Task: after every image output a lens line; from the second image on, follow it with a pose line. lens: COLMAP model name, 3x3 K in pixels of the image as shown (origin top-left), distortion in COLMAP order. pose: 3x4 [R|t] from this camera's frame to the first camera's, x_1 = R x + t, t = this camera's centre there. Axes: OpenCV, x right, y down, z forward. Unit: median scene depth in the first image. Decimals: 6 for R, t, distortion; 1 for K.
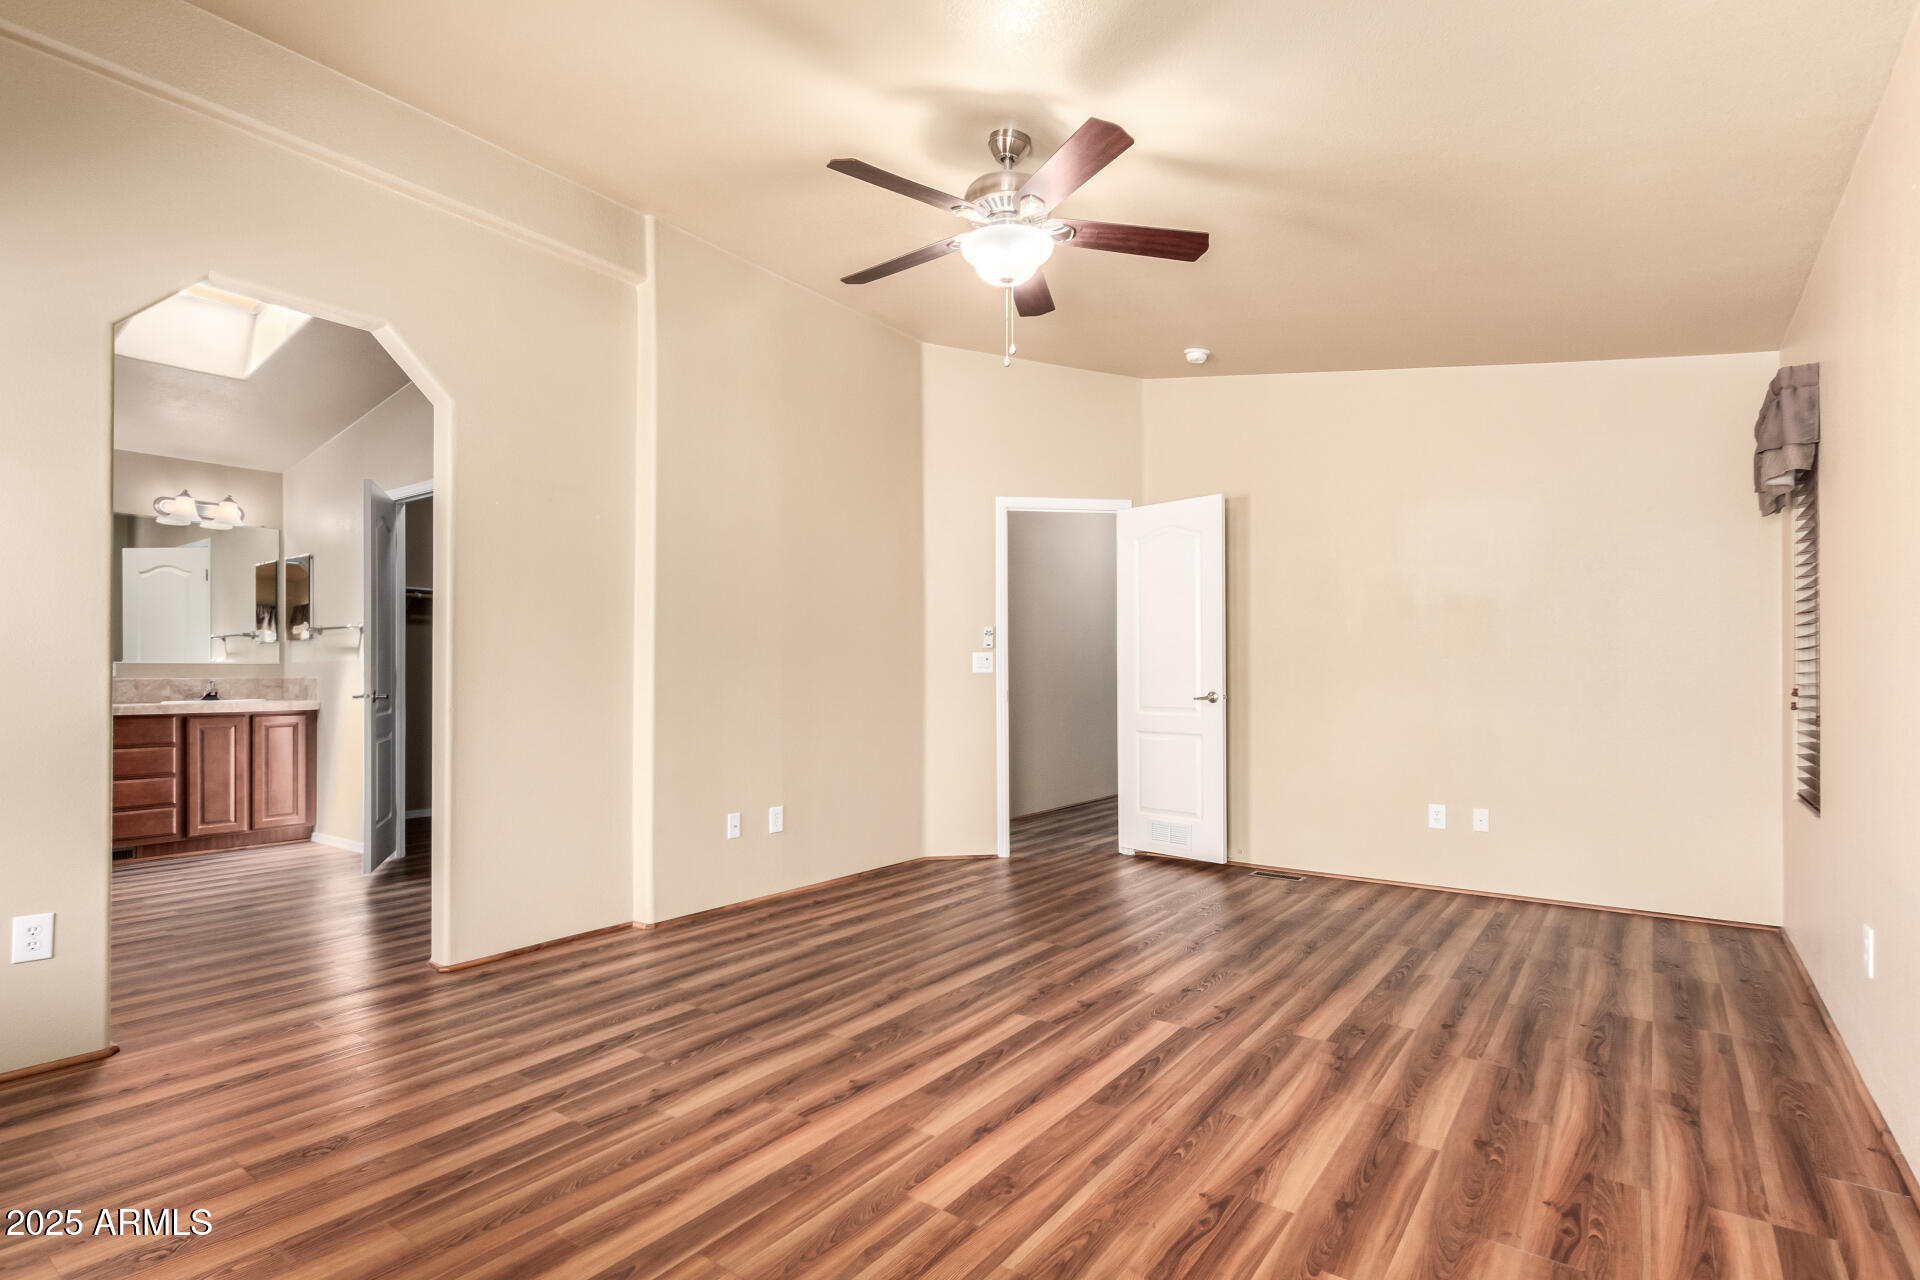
lens RADIAL K [[929.8, 0, 953.0], [0, 929.8, 647.4], [0, 0, 1]] dist [0.011097, -0.000415]
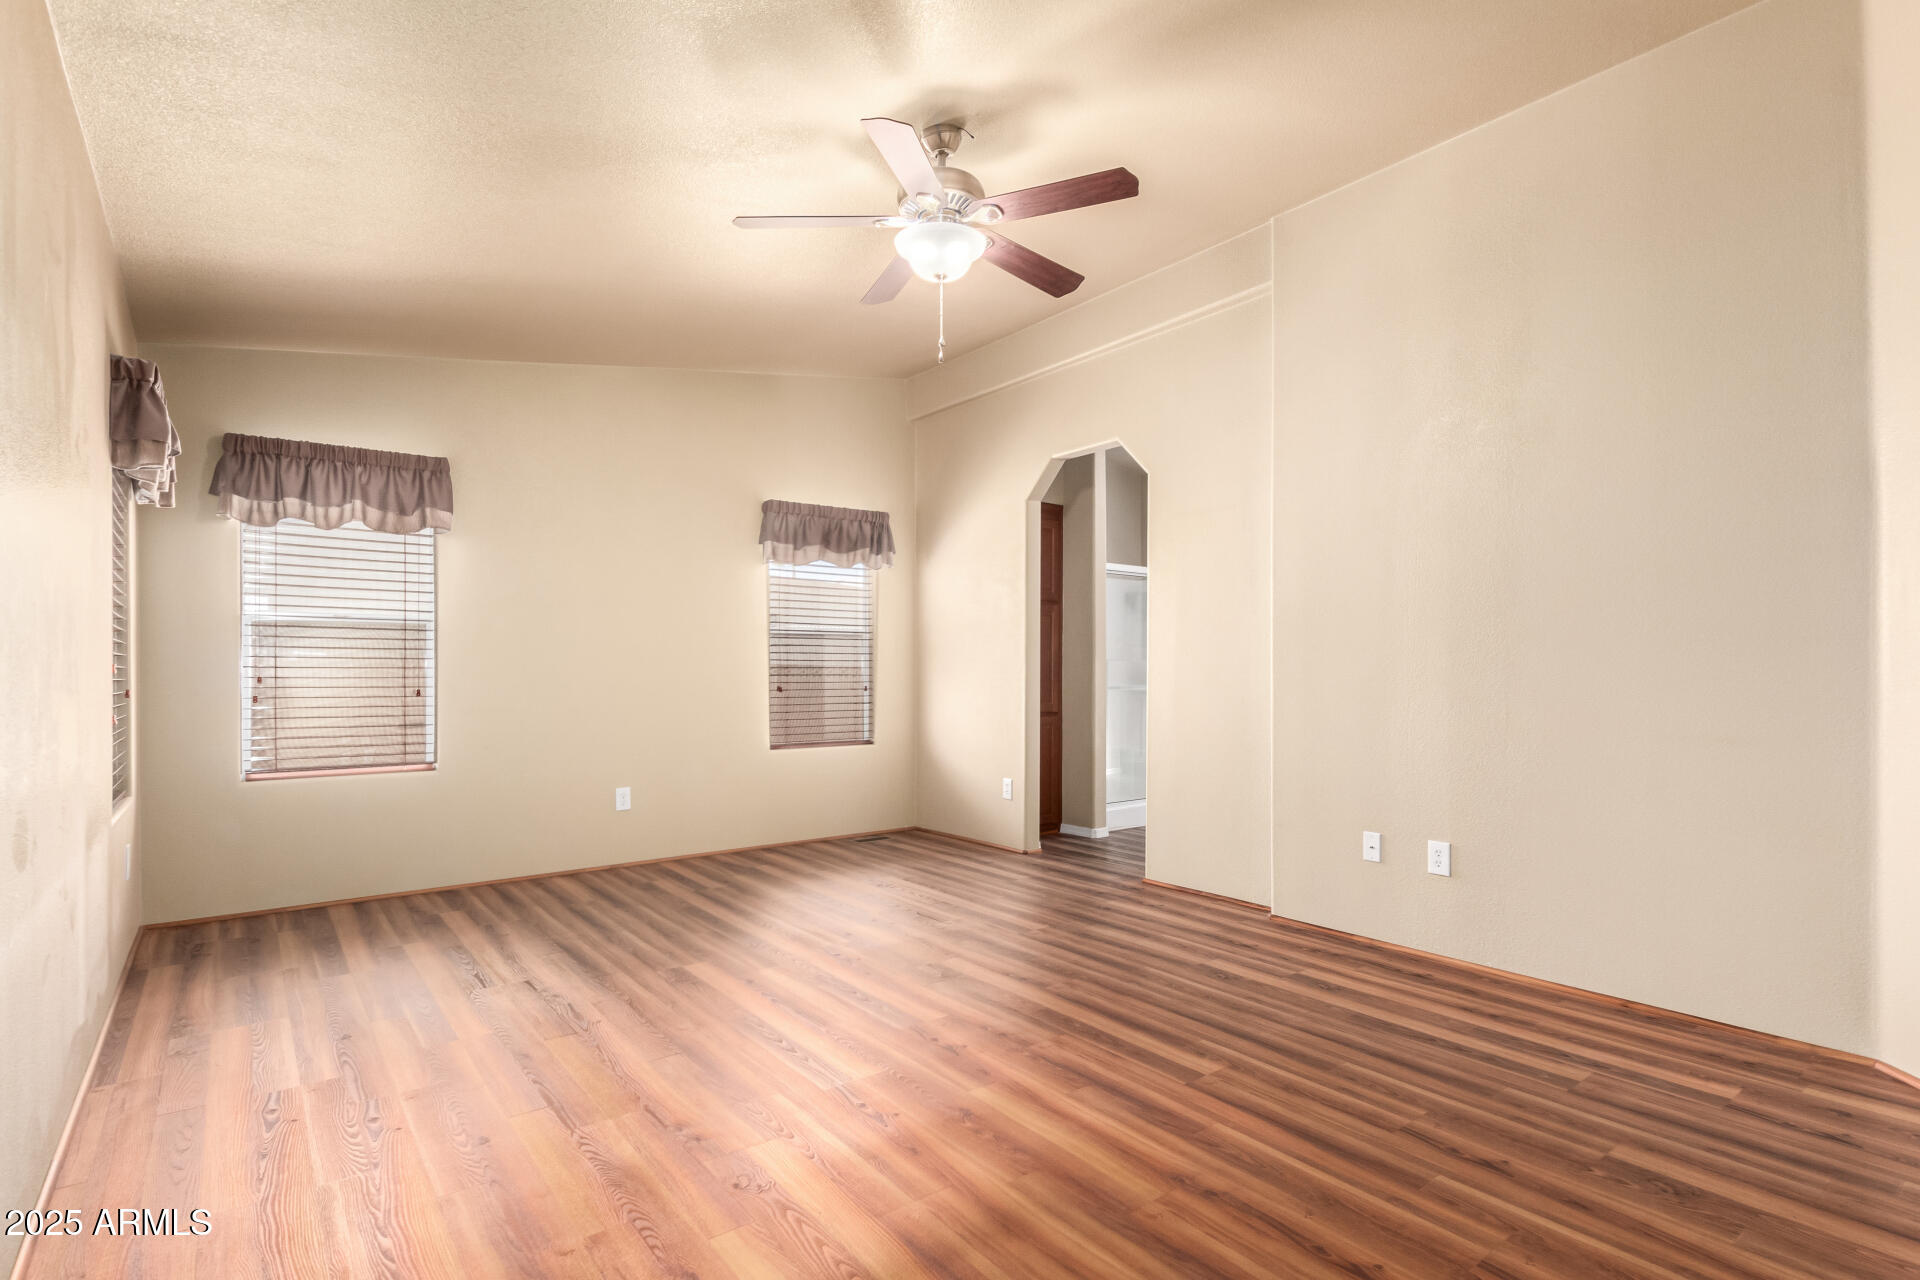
lens RADIAL K [[935.1, 0, 960.7], [0, 935.1, 647.9], [0, 0, 1]] dist [0.005801, -0.000489]
pose [[-0.266418, -0.023107, -0.963580, 1.015637], [0.030015, 0.999029, -0.032256, 0.040451], [0.963390, -0.037515, -0.265466, 1.286619]]
